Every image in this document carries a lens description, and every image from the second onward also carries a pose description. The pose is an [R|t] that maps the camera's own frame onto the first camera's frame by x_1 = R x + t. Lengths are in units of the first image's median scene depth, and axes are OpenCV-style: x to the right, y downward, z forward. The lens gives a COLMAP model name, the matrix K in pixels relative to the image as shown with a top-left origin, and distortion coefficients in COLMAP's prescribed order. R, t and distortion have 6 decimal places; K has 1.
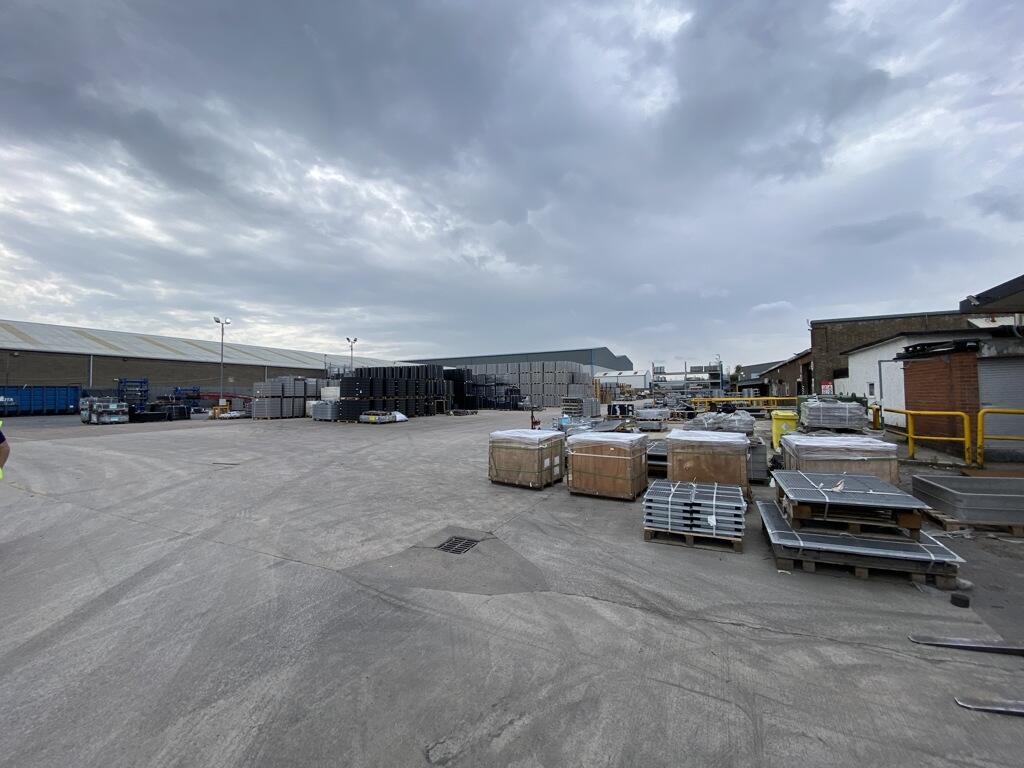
lens RADIAL K [[405.1, 0, 512.0], [0, 405.1, 384.0], [0, 0, 1]] dist [0.000224, 0.000036]
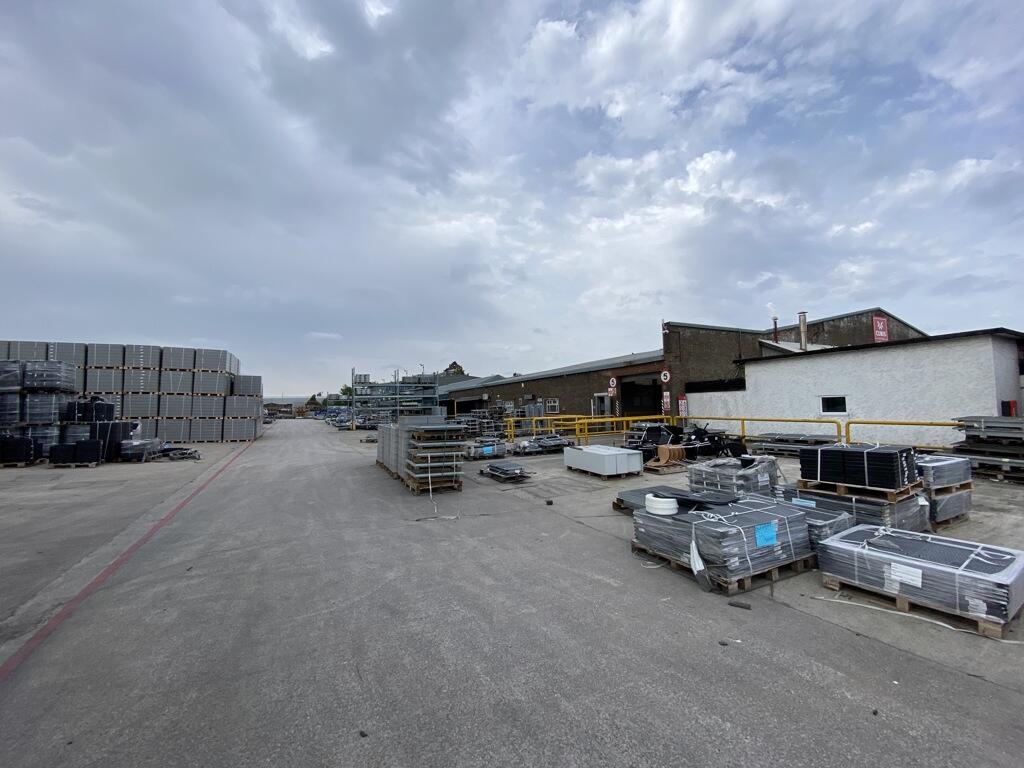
lens RADIAL K [[405.1, 0, 512.0], [0, 405.1, 384.0], [0, 0, 1]] dist [0.000224, 0.000036]
pose [[0.607184, 0.054193, 0.792711, -0.059871], [-0.006178, 0.997963, -0.063493, 0.014866], [-0.794537, 0.033654, 0.606282, 0.465547]]
